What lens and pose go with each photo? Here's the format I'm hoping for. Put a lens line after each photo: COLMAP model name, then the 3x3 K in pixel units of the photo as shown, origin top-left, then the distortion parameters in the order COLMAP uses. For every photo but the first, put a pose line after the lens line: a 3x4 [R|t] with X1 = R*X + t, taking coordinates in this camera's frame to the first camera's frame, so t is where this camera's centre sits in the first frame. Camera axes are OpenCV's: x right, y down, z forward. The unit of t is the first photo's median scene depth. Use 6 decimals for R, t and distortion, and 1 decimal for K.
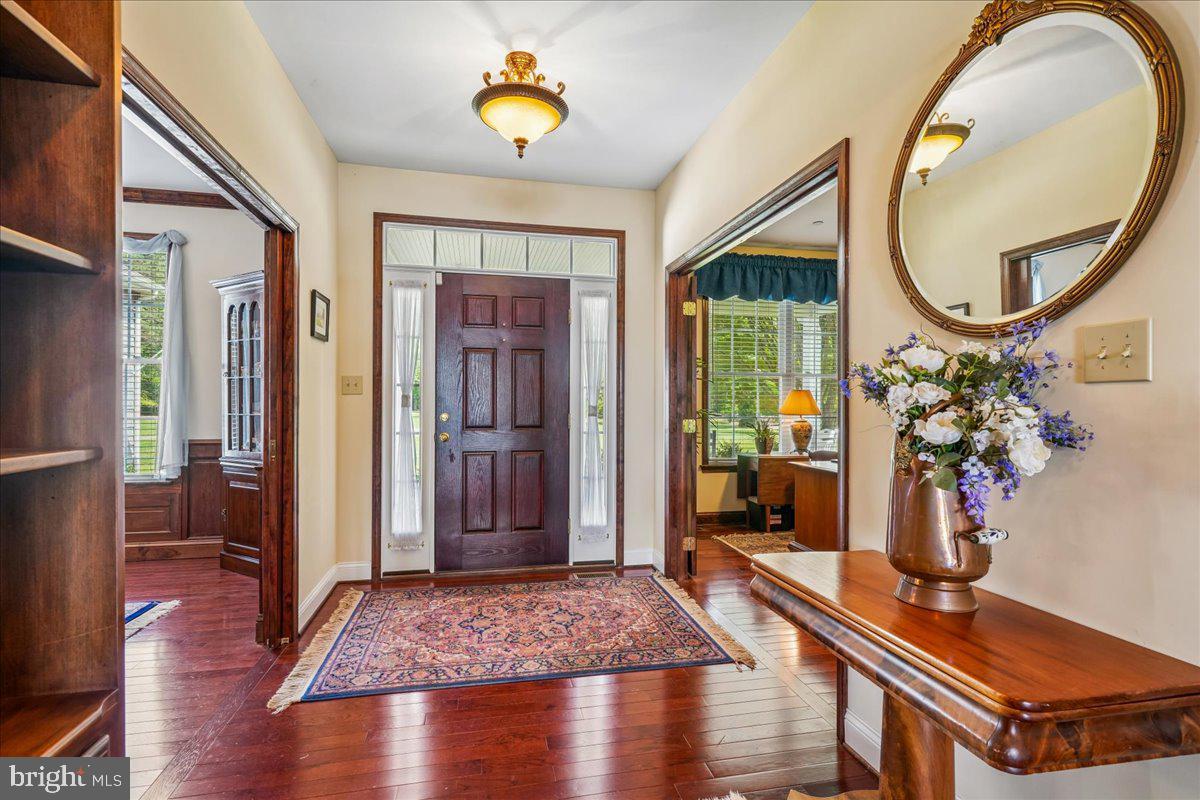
lens RADIAL K [[583.3, 0, 604.2], [0, 583.3, 396.2], [0, 0, 1]] dist [0.003694, -0.000202]
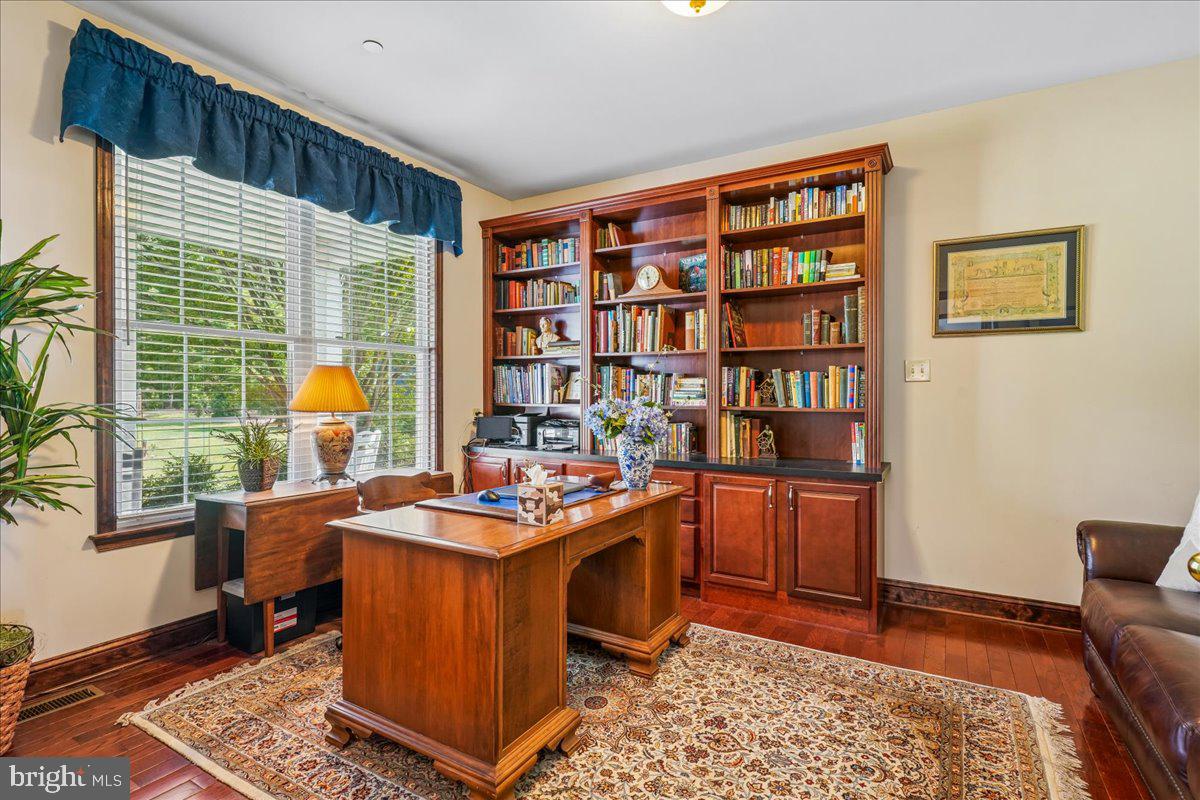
lens RADIAL K [[583.3, 0, 604.2], [0, 583.3, 396.2], [0, 0, 1]] dist [0.003694, -0.000202]
pose [[0.683961, -0.007275, 0.729482, 0.109997], [-0.005317, 0.999874, 0.014957, 0.008193], [-0.729499, -0.014109, 0.683836, 0.434787]]
